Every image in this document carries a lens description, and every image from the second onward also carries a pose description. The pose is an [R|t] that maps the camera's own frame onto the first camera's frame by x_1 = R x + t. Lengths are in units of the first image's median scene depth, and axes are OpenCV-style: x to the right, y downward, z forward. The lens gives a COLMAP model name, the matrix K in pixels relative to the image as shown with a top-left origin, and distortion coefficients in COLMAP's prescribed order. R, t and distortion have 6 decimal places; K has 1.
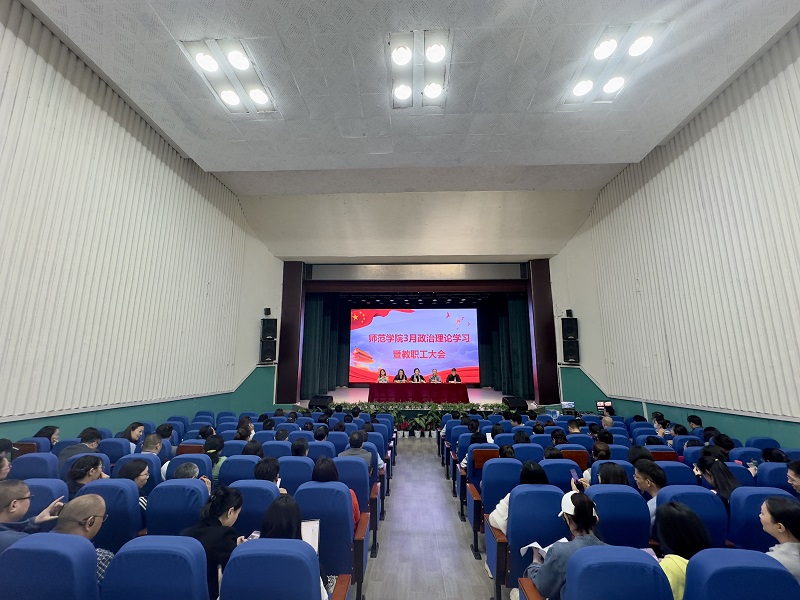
lens RADIAL K [[318.8, 0, 400.5], [0, 318.8, 295.0], [0, 0, 1]] dist [-0.000071, -0.000001]
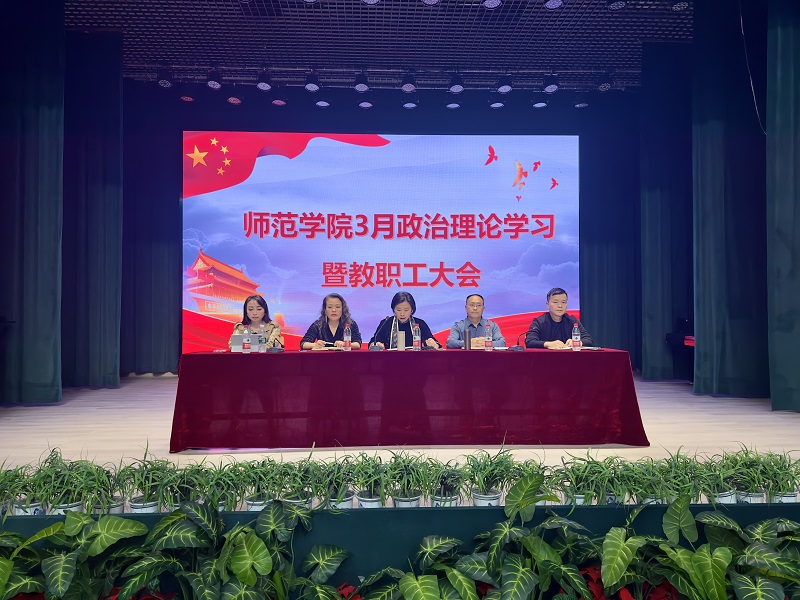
lens RADIAL K [[562.1, 0, 396.8], [0, 562.1, 304.2], [0, 0, 1]] dist [0.055733, 0.000925]
pose [[0.997694, -0.005246, 0.067672, 0.013705], [-0.005527, 0.987419, 0.158028, 0.124904], [-0.067650, -0.158037, 0.985113, 0.425397]]
